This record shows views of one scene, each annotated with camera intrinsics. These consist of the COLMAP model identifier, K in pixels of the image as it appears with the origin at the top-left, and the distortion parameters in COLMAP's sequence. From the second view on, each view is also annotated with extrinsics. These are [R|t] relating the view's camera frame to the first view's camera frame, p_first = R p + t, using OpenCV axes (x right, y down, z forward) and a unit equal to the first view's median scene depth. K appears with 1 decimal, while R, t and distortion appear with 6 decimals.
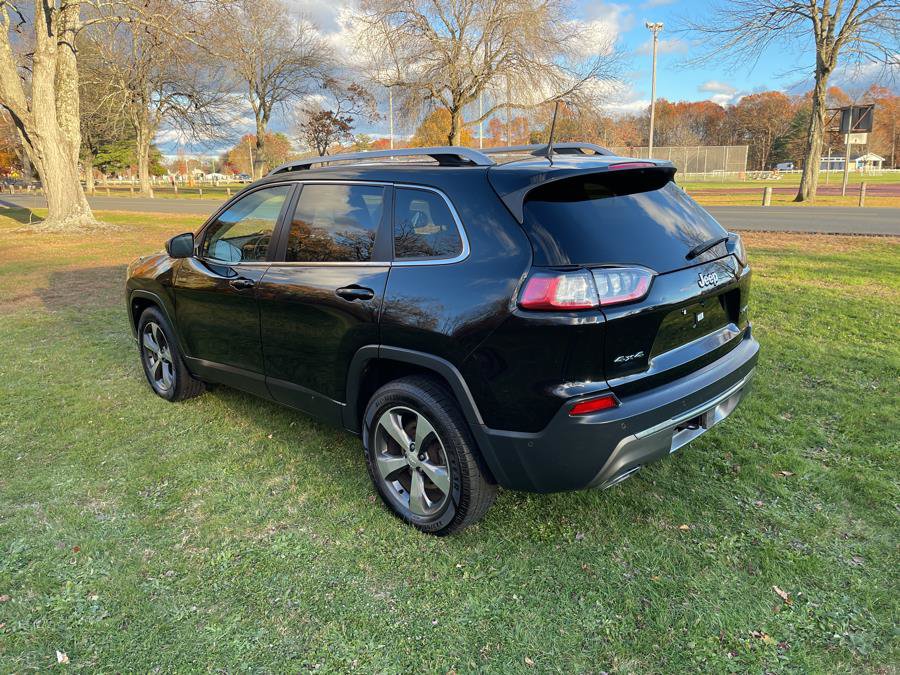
lens RADIAL K [[677.6, 0, 450.0], [0, 677.6, 337.5], [0, 0, 1]] dist [0.078339, -0.112665]
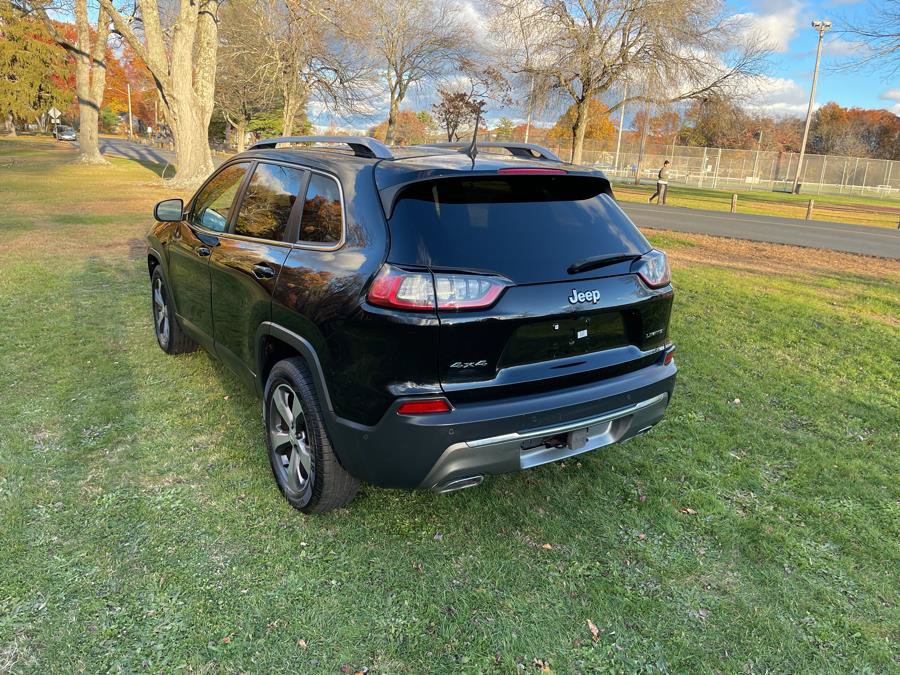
lens RADIAL K [[677.6, 0, 450.0], [0, 677.6, 337.5], [0, 0, 1]] dist [0.078339, -0.112665]
pose [[0.977711, 0.125268, -0.168493, 0.055171], [-0.121980, 0.992086, 0.029767, -0.004966], [0.170889, -0.008551, 0.985253, 0.003470]]
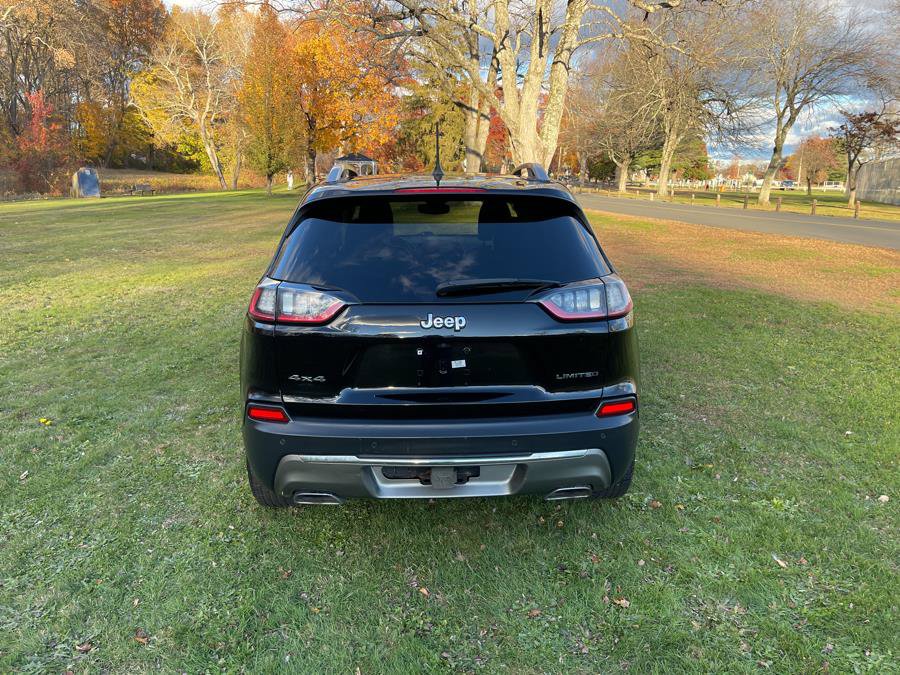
lens RADIAL K [[678.0, 0, 444.3], [0, 678.0, 328.8], [0, 0, 1]] dist [0.075511, -0.107740]
pose [[0.728316, 0.184998, -0.659796, 0.148275], [-0.196747, 0.978781, 0.057257, -0.019558], [0.656388, 0.088112, 0.749260, 0.052421]]
